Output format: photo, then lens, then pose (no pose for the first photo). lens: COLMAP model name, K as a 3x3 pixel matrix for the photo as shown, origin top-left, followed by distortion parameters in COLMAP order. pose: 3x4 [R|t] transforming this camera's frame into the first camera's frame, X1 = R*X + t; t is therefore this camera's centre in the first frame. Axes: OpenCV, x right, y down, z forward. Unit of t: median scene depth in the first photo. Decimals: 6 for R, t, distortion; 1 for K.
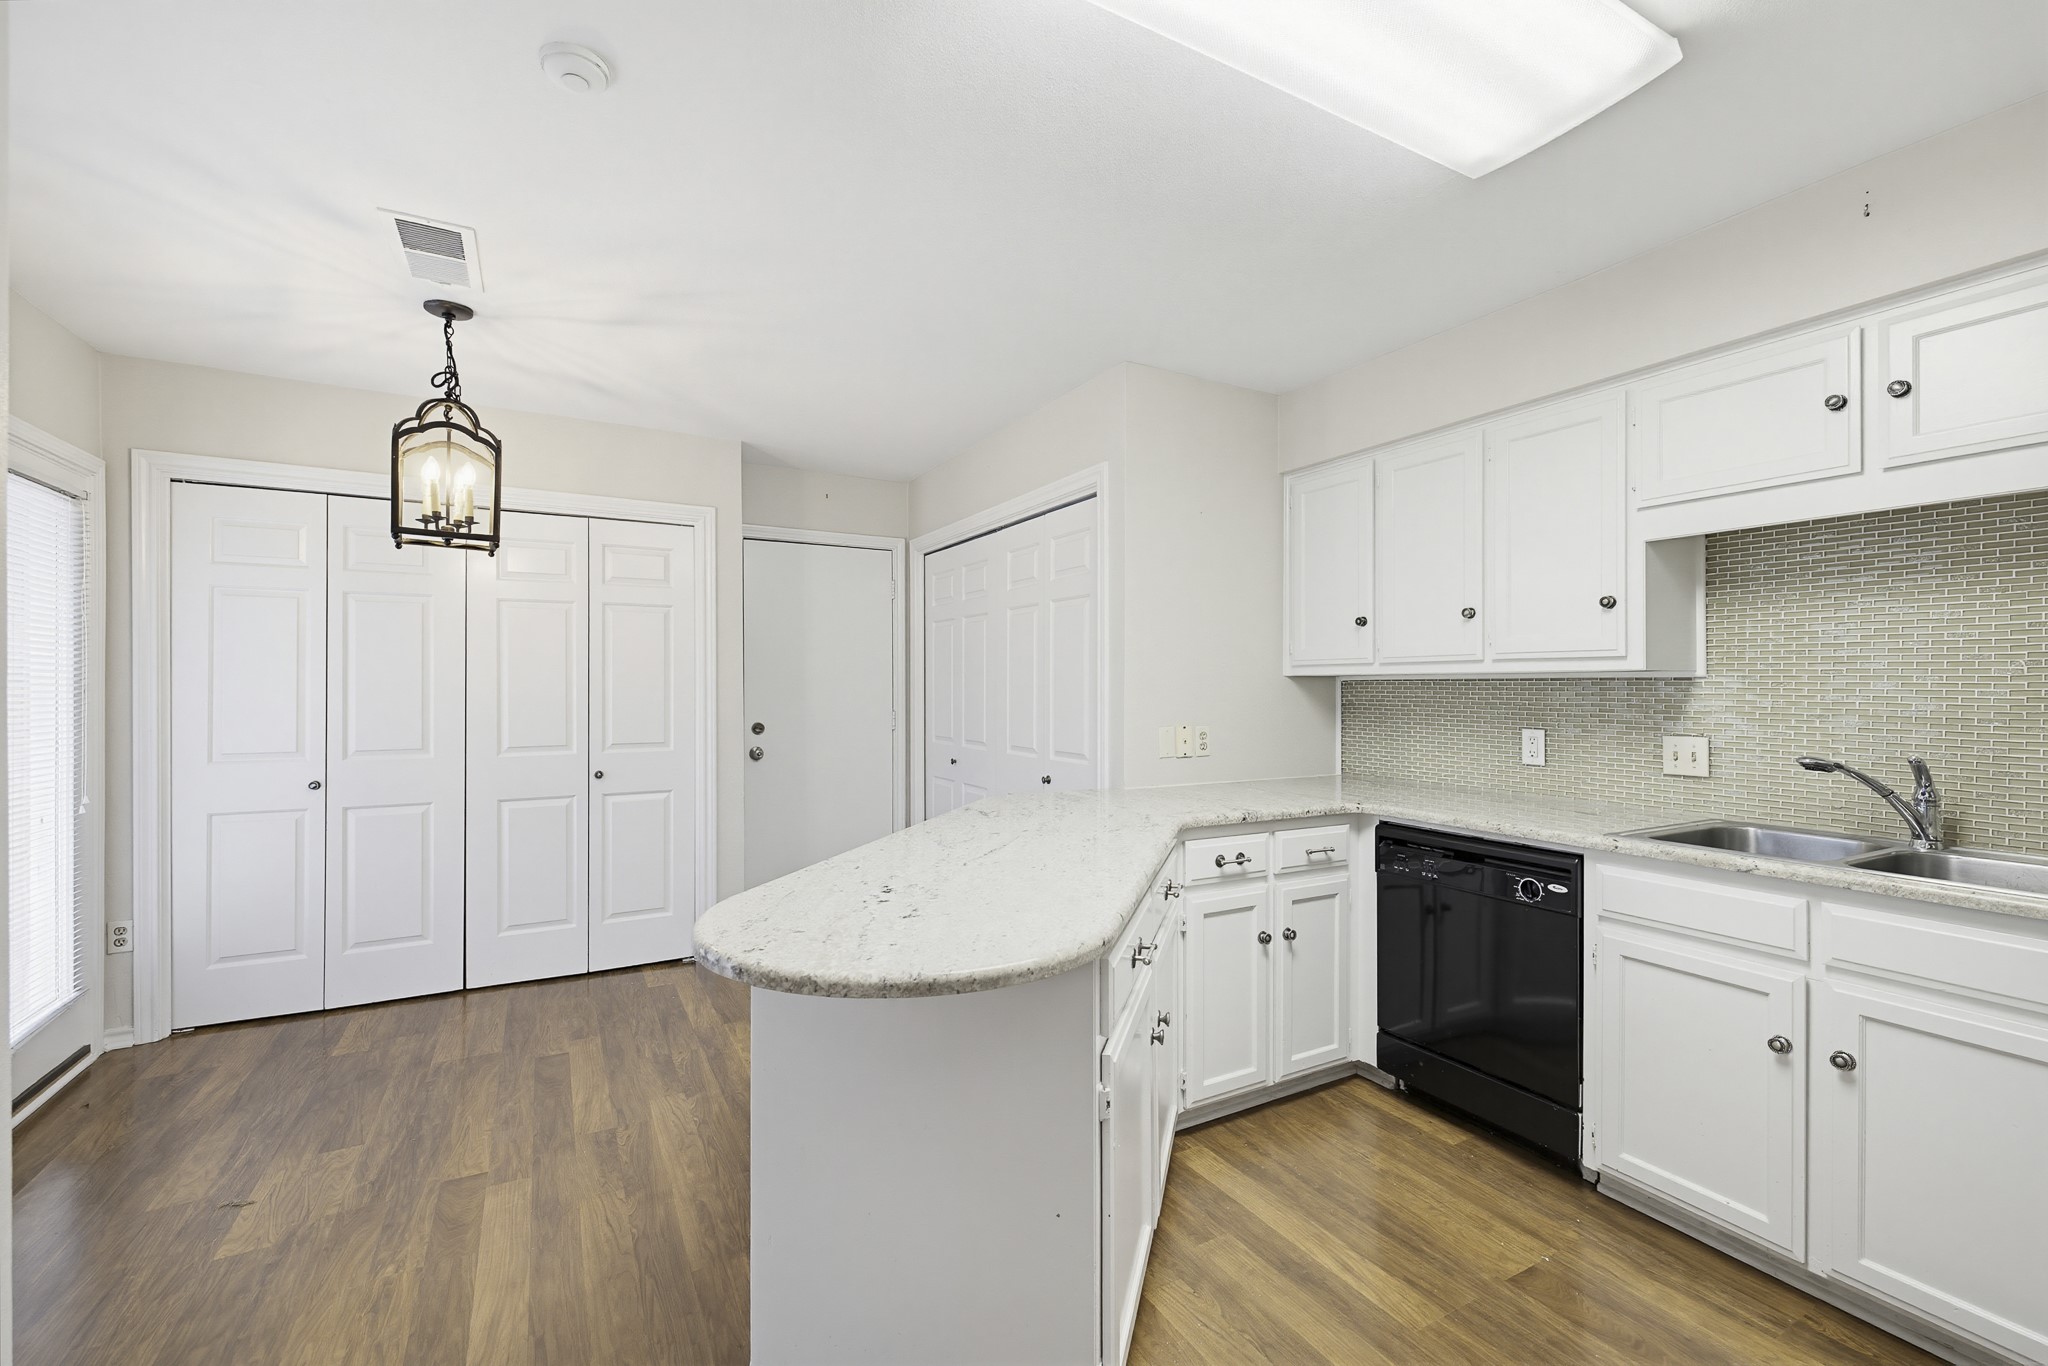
lens RADIAL K [[871.5, 0, 1035.8], [0, 871.5, 685.5], [0, 0, 1]] dist [0.000525, -0.000814]
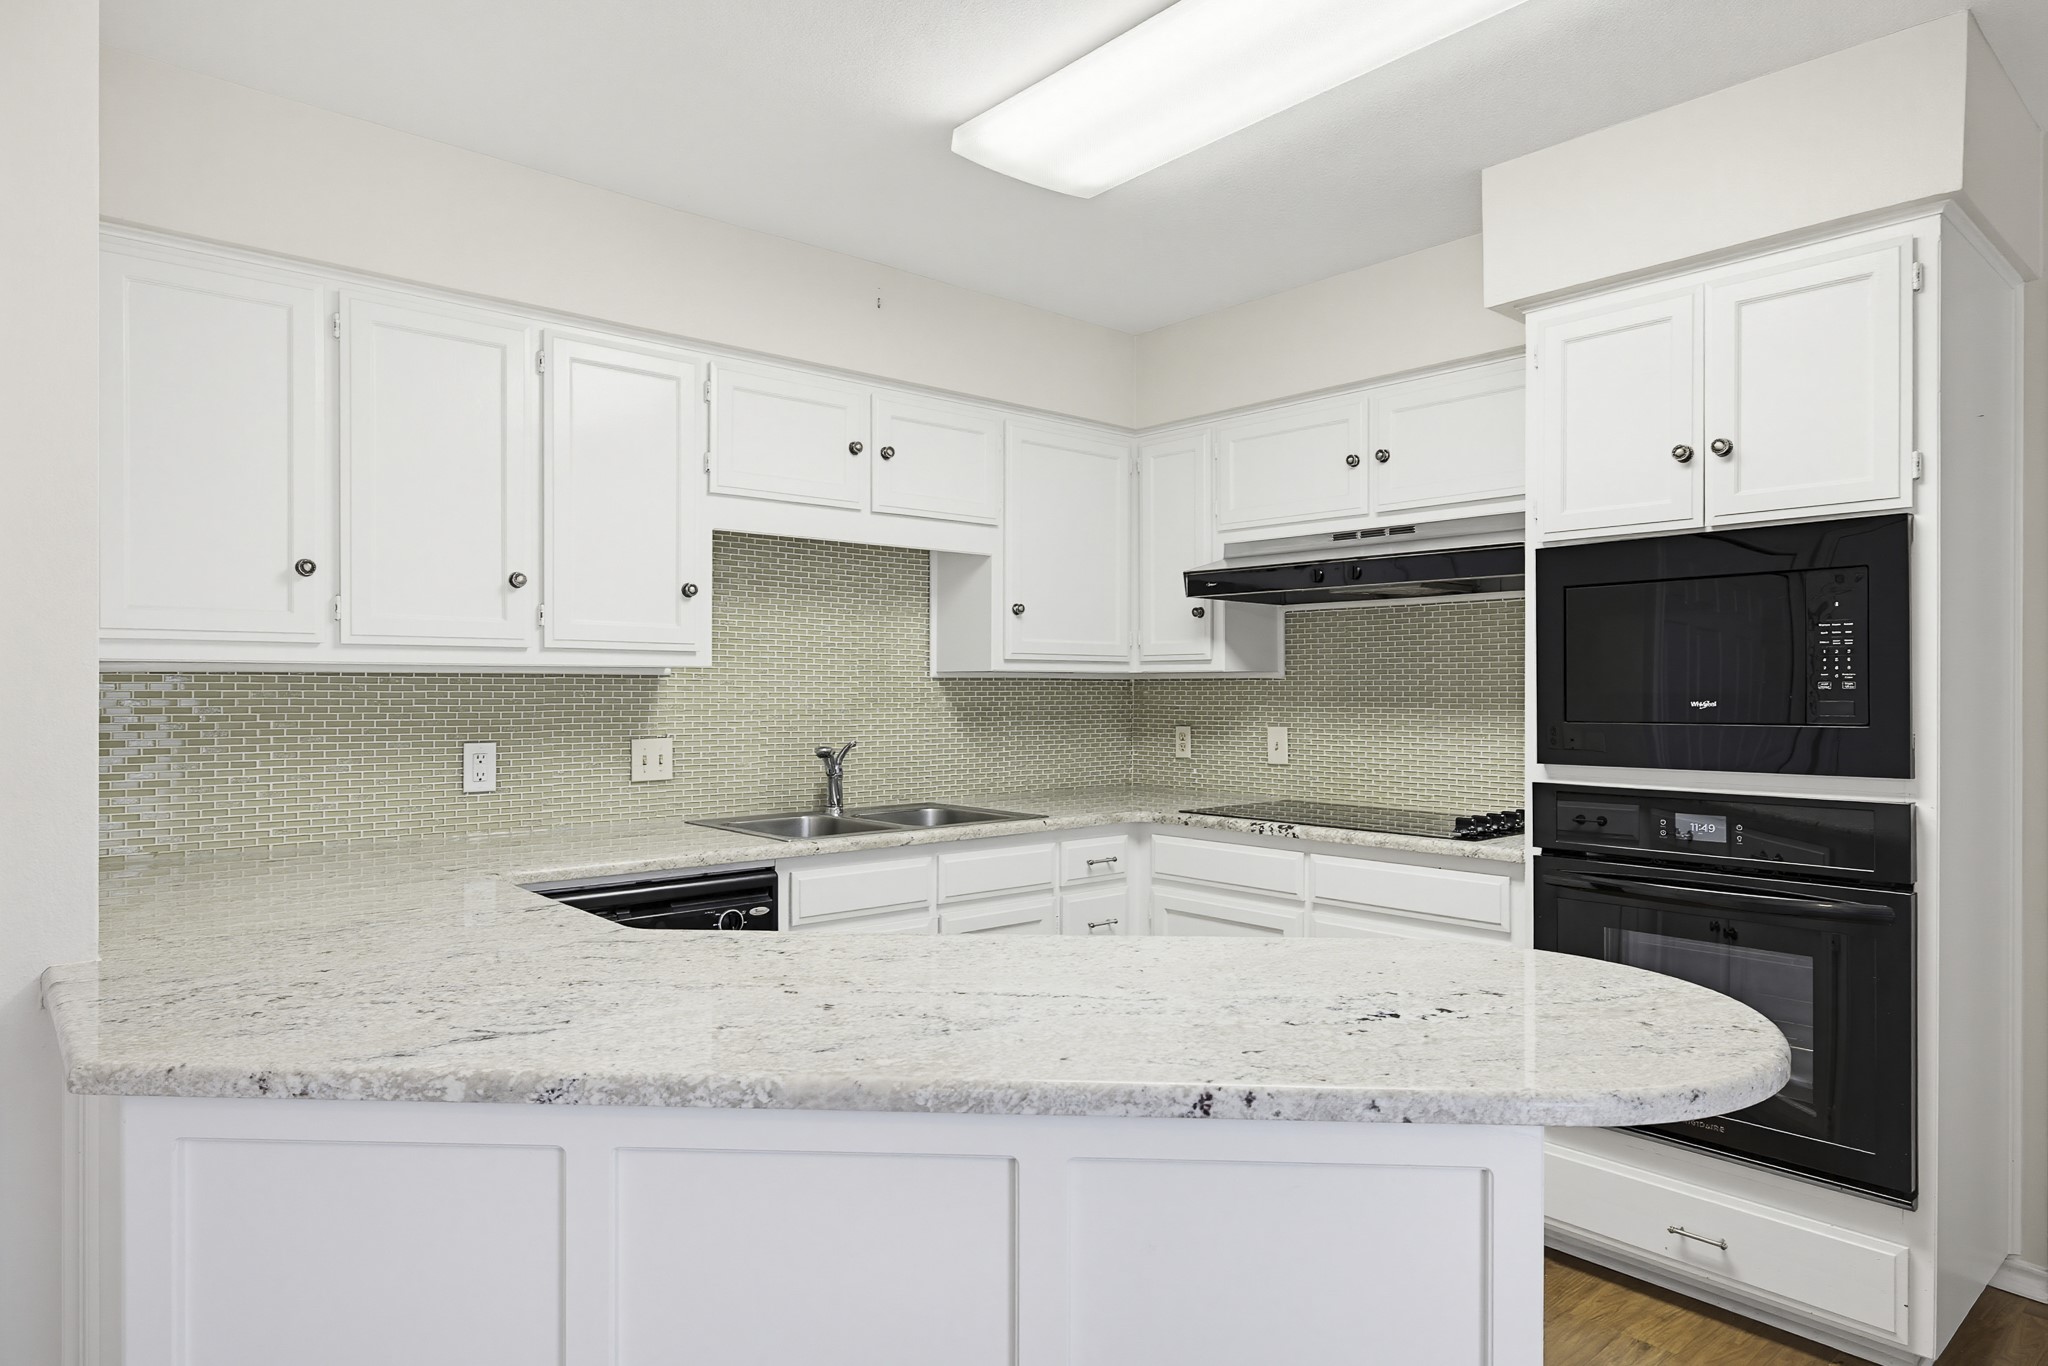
lens RADIAL K [[1197.4, 0, 1021.7], [0, 1197.4, 692.5], [0, 0, 1]] dist [0.004206, 0.000606]
pose [[-0.208800, -0.003236, 0.977953, -1.478292], [-0.001227, 0.999995, 0.003047, 0.012523], [-0.977958, -0.000564, -0.208803, 2.242508]]
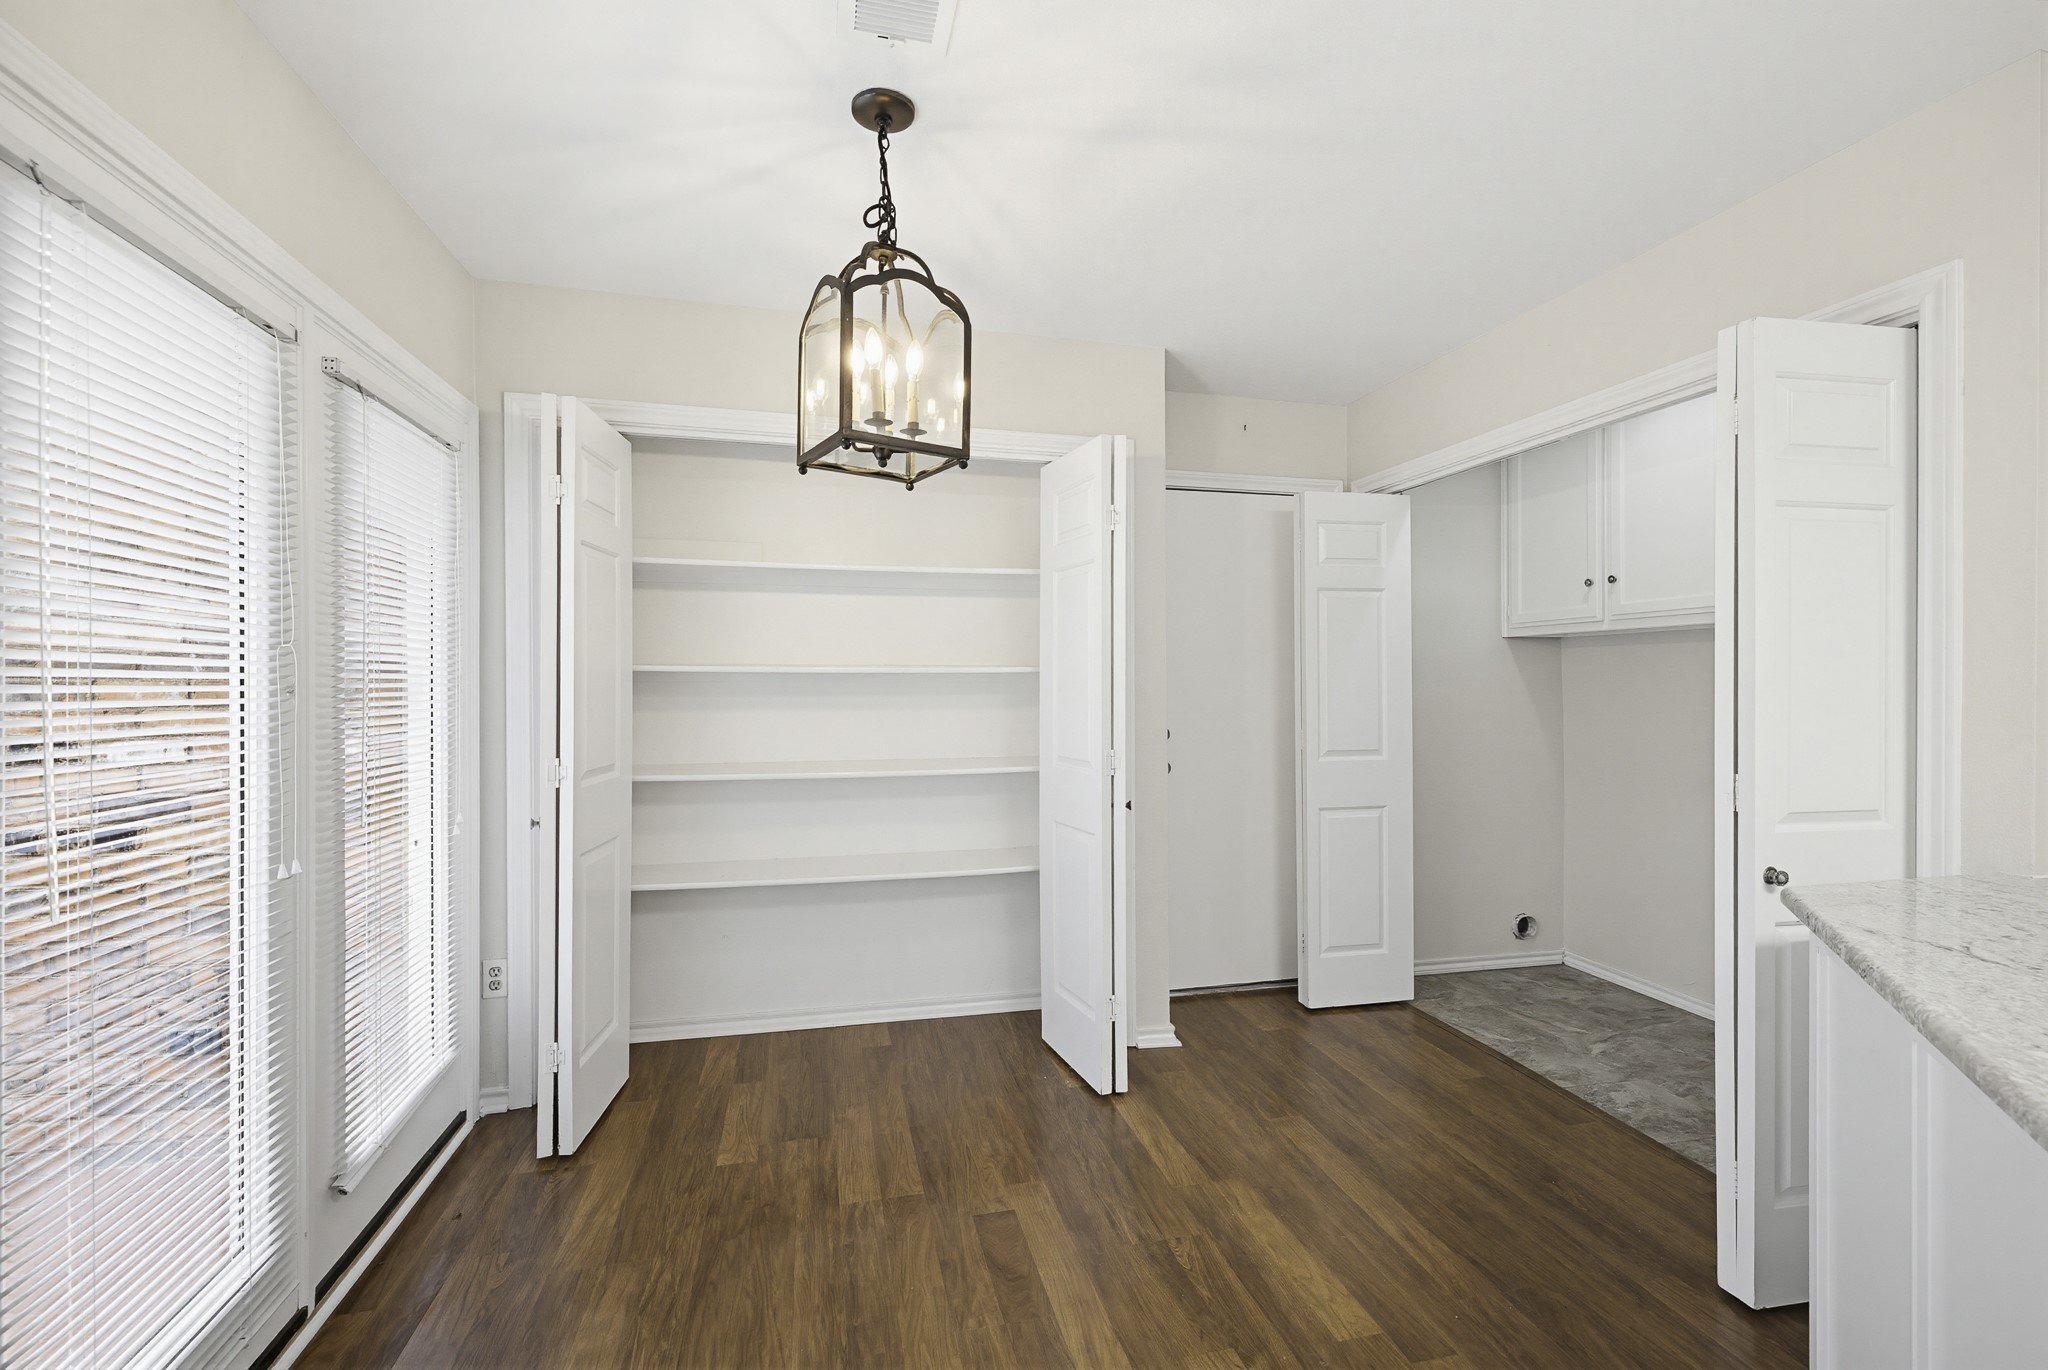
lens RADIAL K [[871.5, 0, 1010.6], [0, 871.5, 681.4], [0, 0, 1]] dist [0.000525, -0.000814]
pose [[0.960006, -0.001448, -0.279976, -0.339980], [0.001583, 0.999999, 0.000254, 0.003283], [0.279975, -0.000687, 0.960007, 0.334014]]
